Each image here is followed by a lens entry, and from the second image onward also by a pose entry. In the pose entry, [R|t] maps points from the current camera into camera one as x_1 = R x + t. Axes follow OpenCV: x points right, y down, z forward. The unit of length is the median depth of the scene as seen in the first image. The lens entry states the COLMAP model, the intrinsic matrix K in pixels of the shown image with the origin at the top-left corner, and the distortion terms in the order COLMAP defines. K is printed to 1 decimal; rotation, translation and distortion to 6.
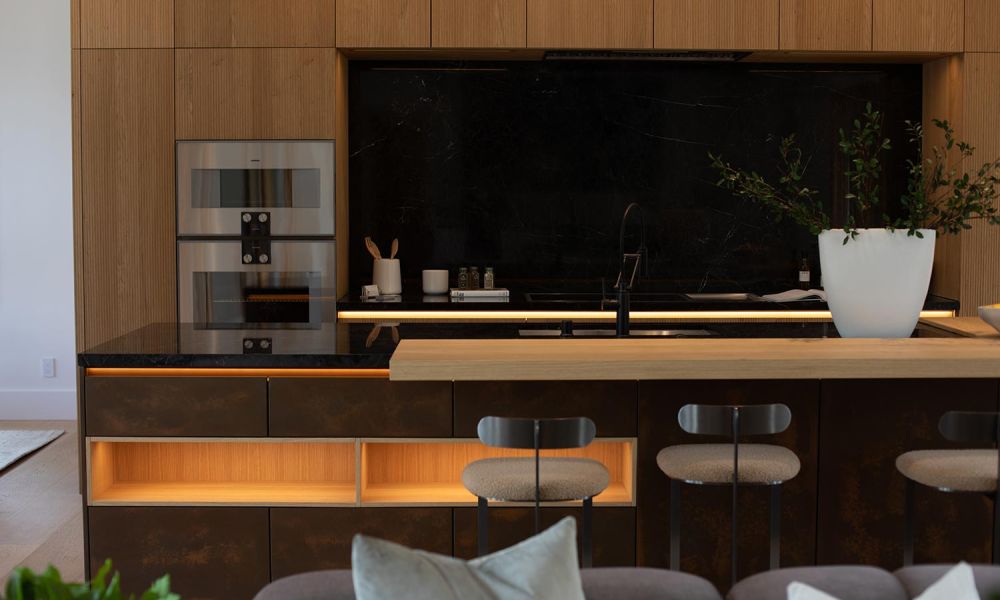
lens RADIAL K [[1470.4, 0, 500.0], [0, 1470.4, 300.0], [0, 0, 1]] dist [-0.119540, -0.084757]
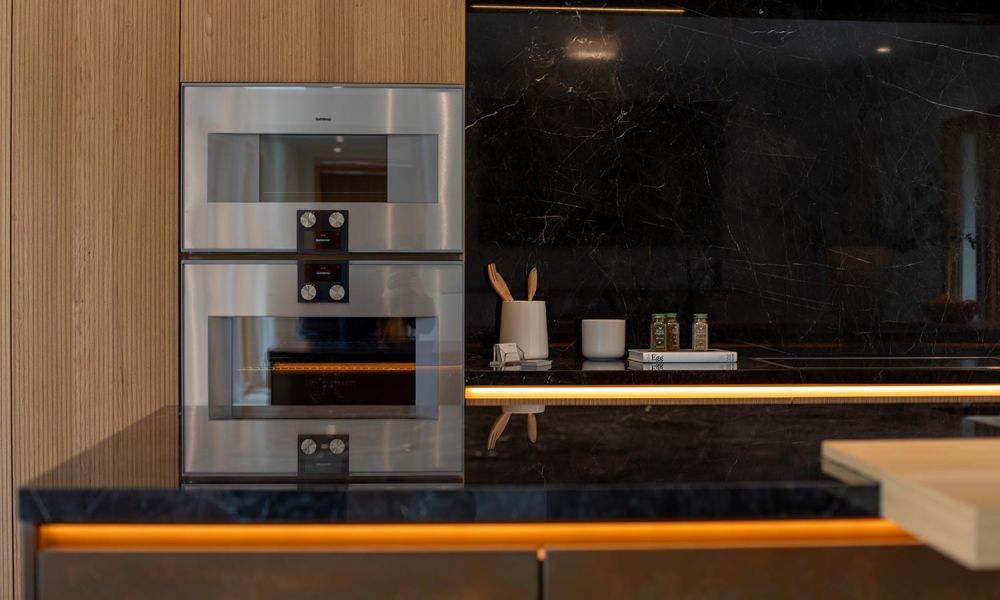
lens RADIAL K [[1470.4, 0, 500.0], [0, 1470.4, 300.0], [0, 0, 1]] dist [-0.119540, -0.084757]
pose [[0.998198, 0.000556, 0.059998, -0.131434], [0.003042, 0.998202, -0.059855, 0.008289], [-0.059923, 0.059929, 0.996402, 0.432234]]
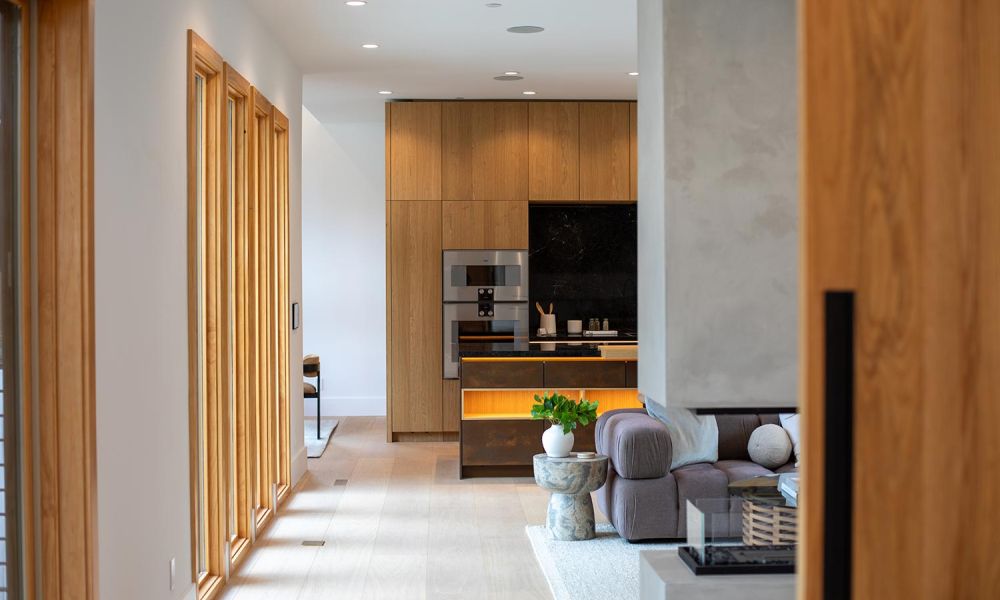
lens RADIAL K [[1470.4, 0, 500.0], [0, 1470.4, 300.0], [0, 0, 1]] dist [-0.119540, -0.084757]
pose [[0.999709, -0.005205, 0.023568, -0.191140], [0.006455, 0.998559, -0.053272, 0.054060], [-0.023256, 0.053409, 0.998302, -0.860152]]
